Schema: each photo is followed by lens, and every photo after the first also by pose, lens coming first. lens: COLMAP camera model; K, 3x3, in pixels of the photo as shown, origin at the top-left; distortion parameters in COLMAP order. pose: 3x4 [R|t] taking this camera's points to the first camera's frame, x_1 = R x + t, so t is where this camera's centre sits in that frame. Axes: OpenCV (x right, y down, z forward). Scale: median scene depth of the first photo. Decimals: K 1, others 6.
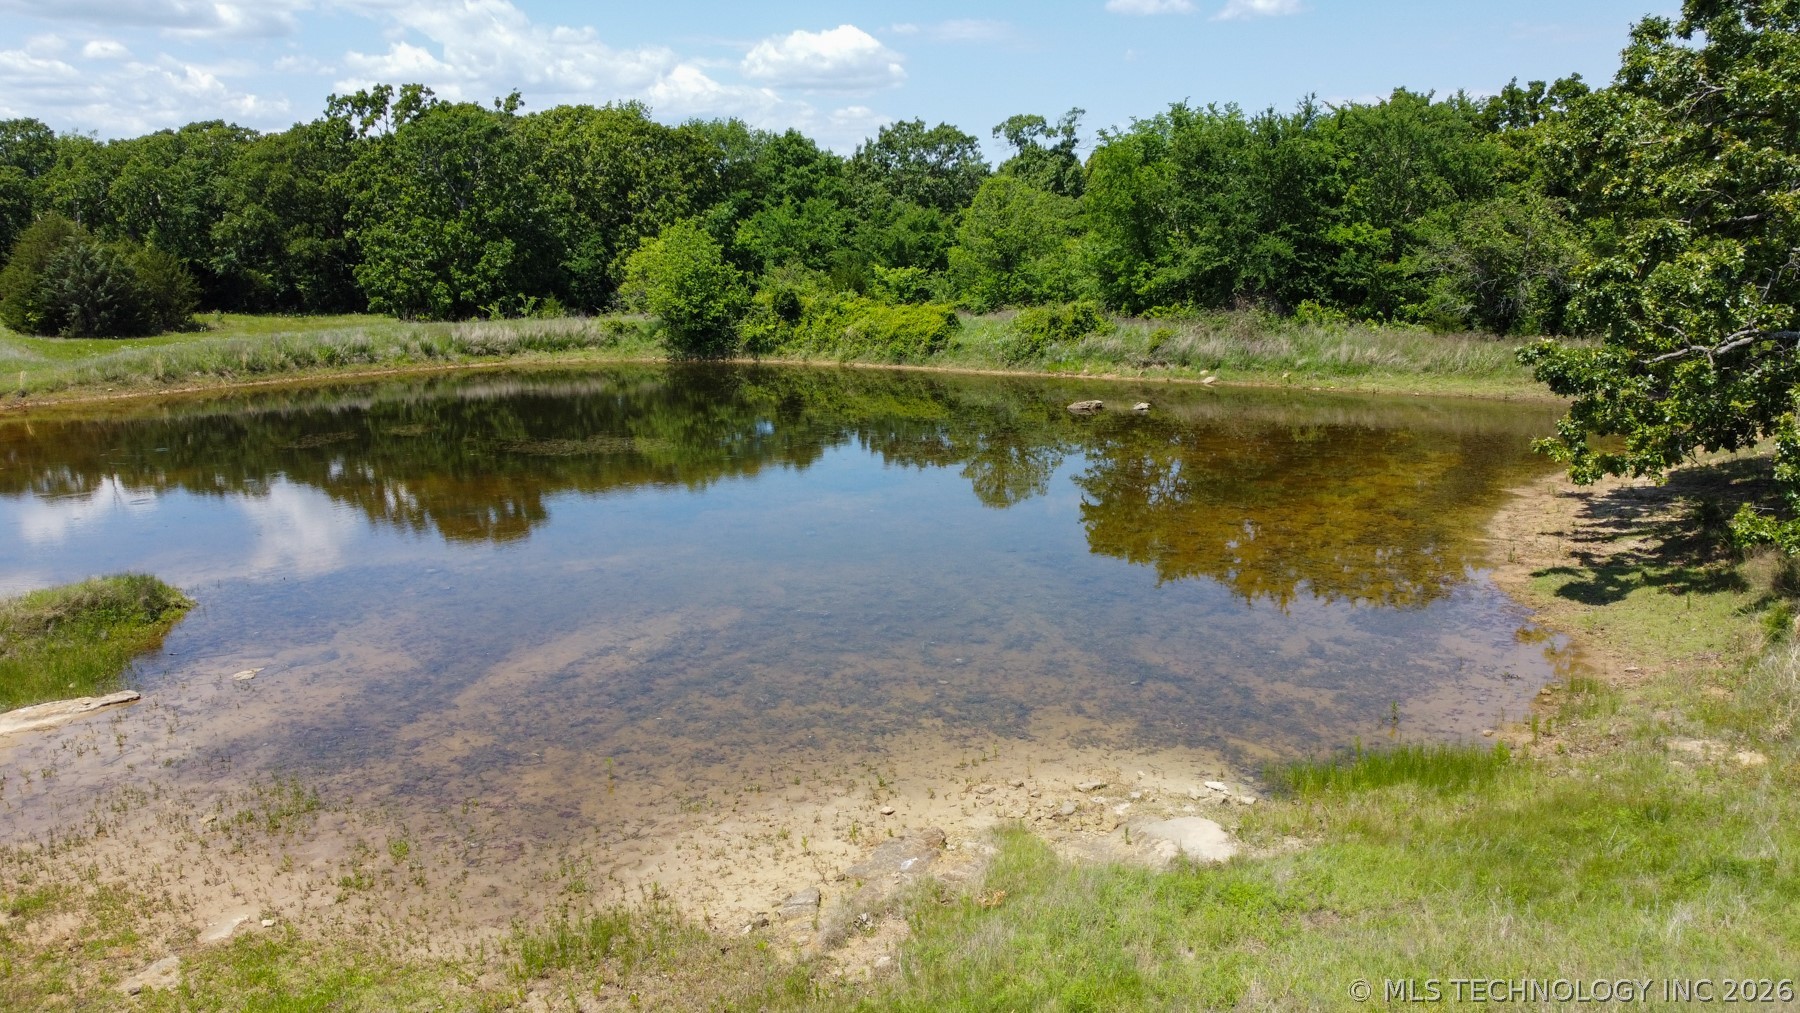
lens RADIAL K [[1410.1, 0, 900.0], [0, 1410.1, 506.5], [0, 0, 1]] dist [0.009978, -0.009530]
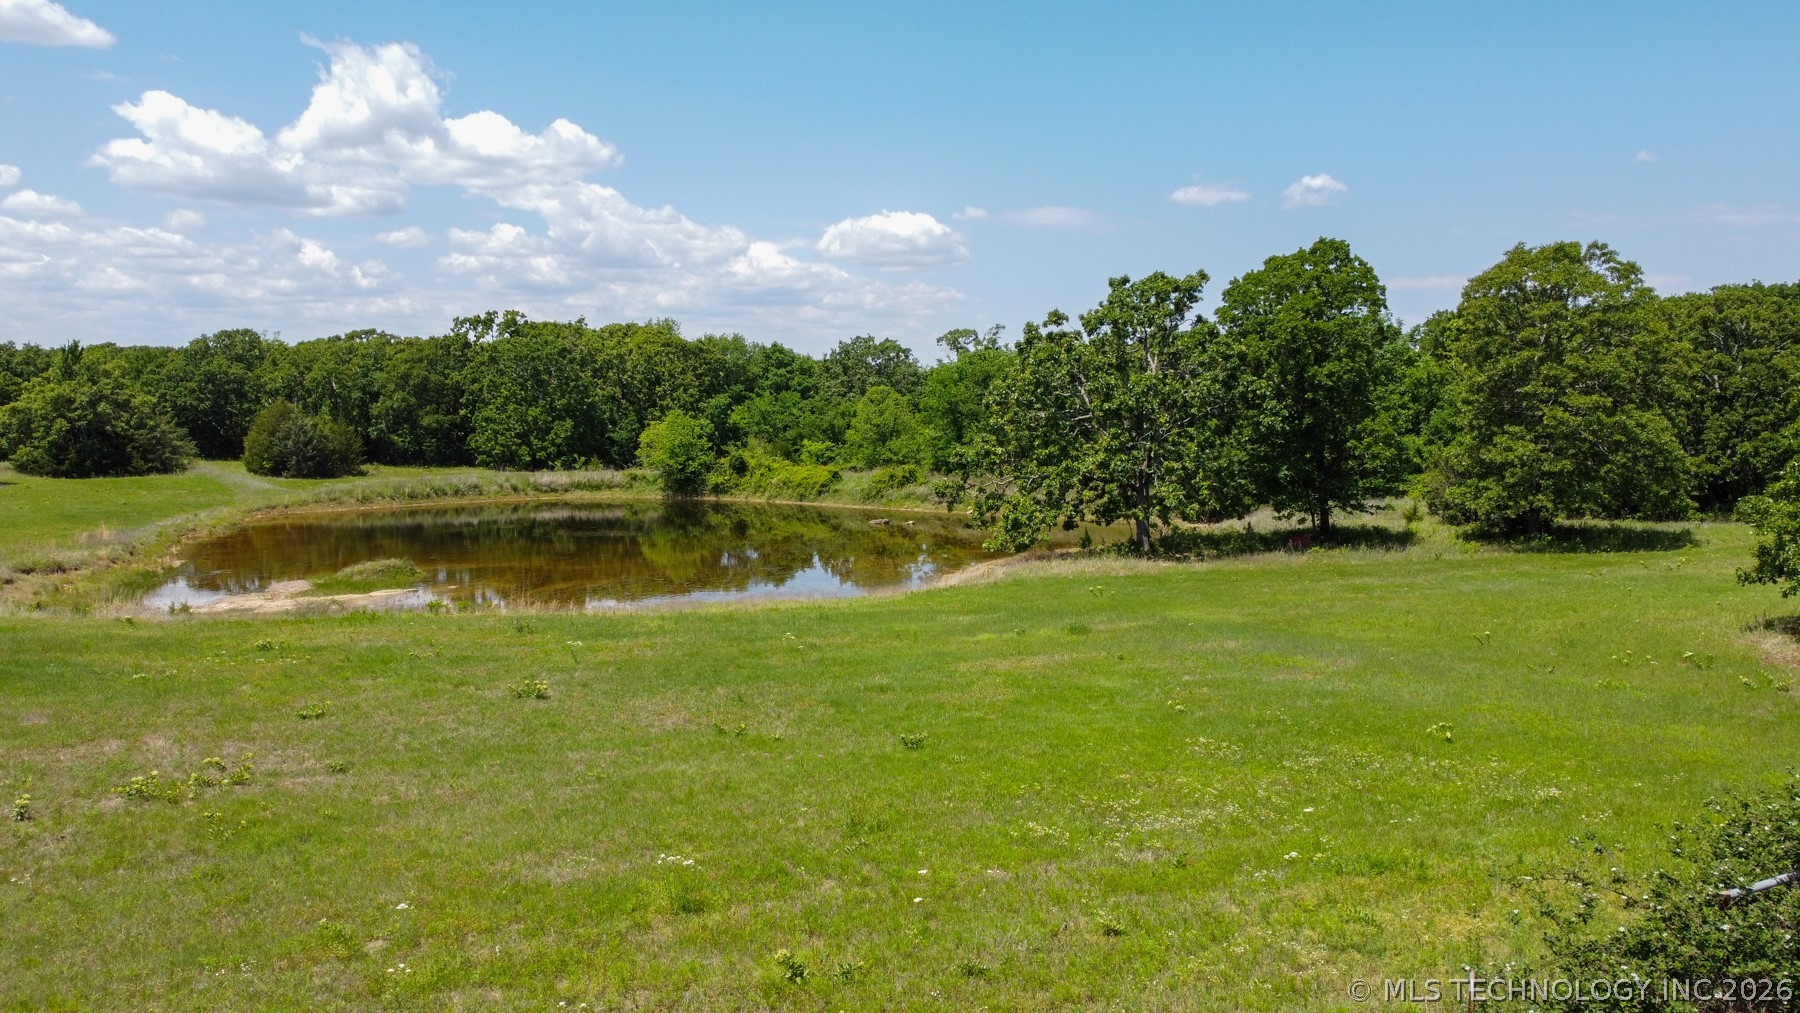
lens RADIAL K [[1410.1, 0, 900.0], [0, 1410.1, 506.5], [0, 0, 1]] dist [0.009978, -0.009530]
pose [[0.998743, 0.018365, -0.046644, 0.153210], [-0.023724, 0.992840, -0.117072, 0.074691], [0.044160, 0.118031, 0.992027, -0.489081]]
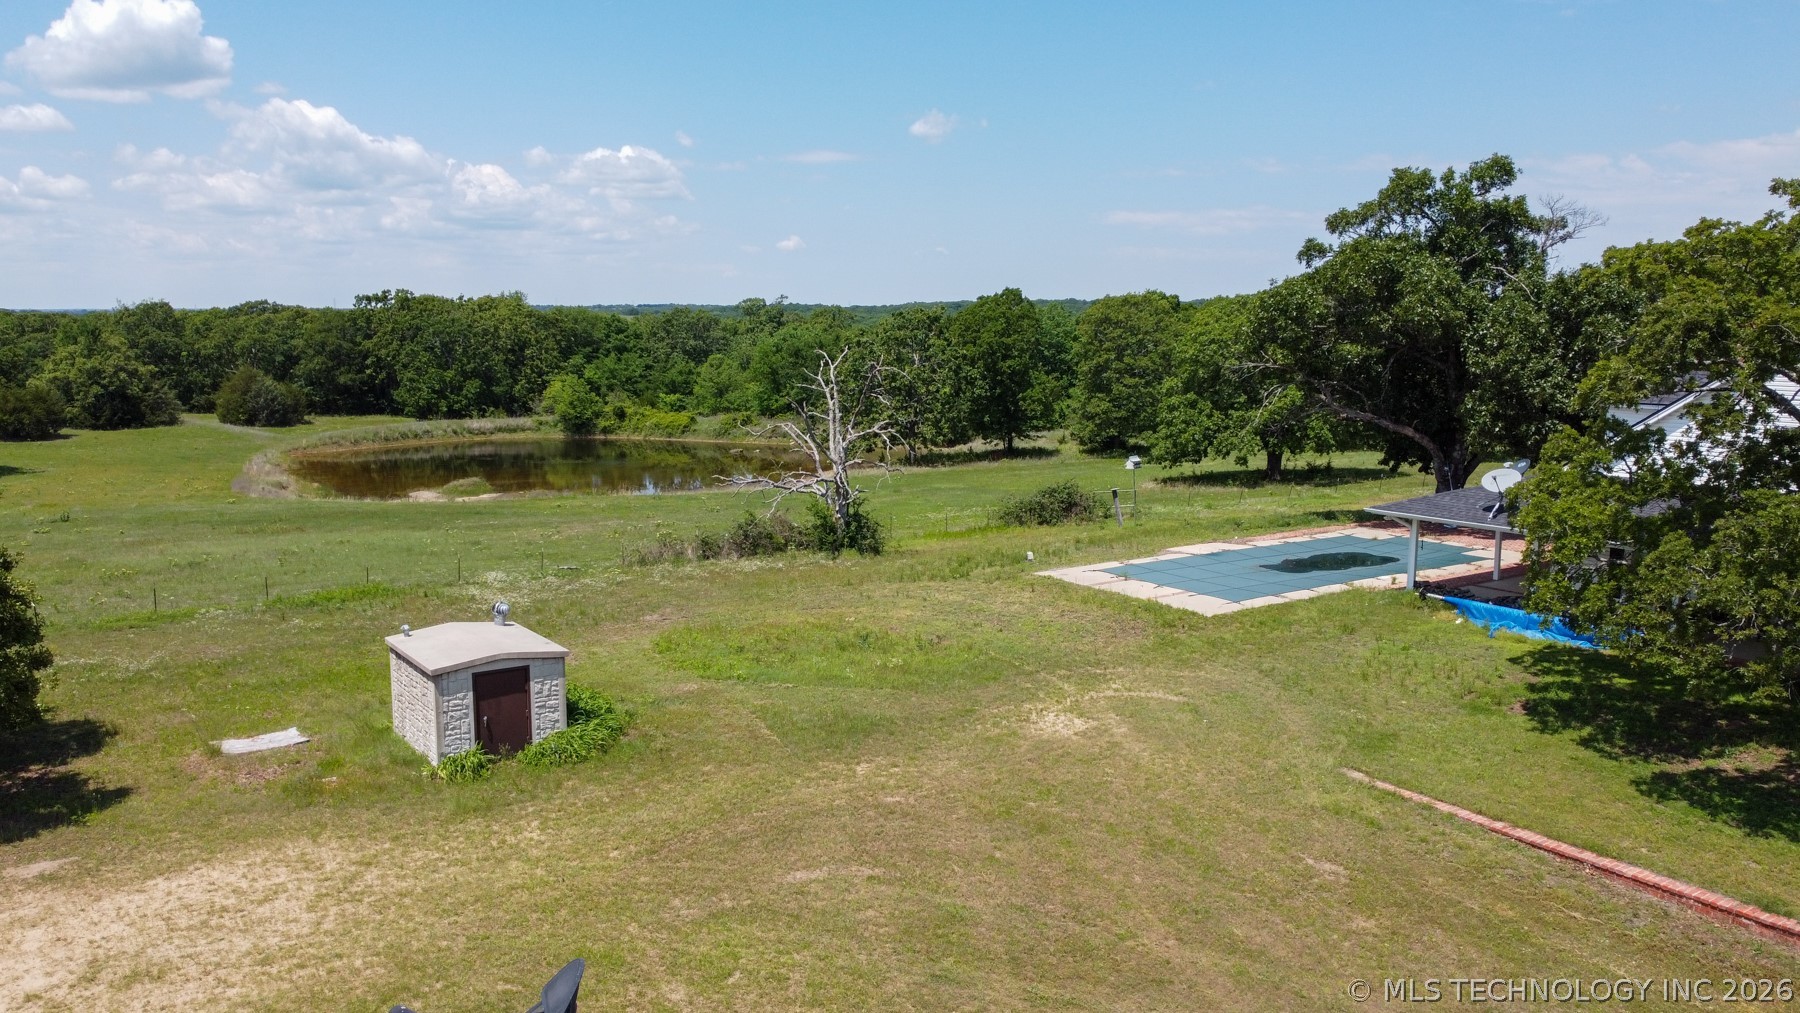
lens RADIAL K [[1453.2, 0, 900.0], [0, 1453.2, 506.5], [0, 0, 1]] dist [0.026736, -0.004516]
pose [[0.990626, -0.006336, 0.136456, 0.038773], [0.016025, 0.997417, -0.070021, 0.150499], [-0.135660, 0.071551, 0.988168, -1.145981]]
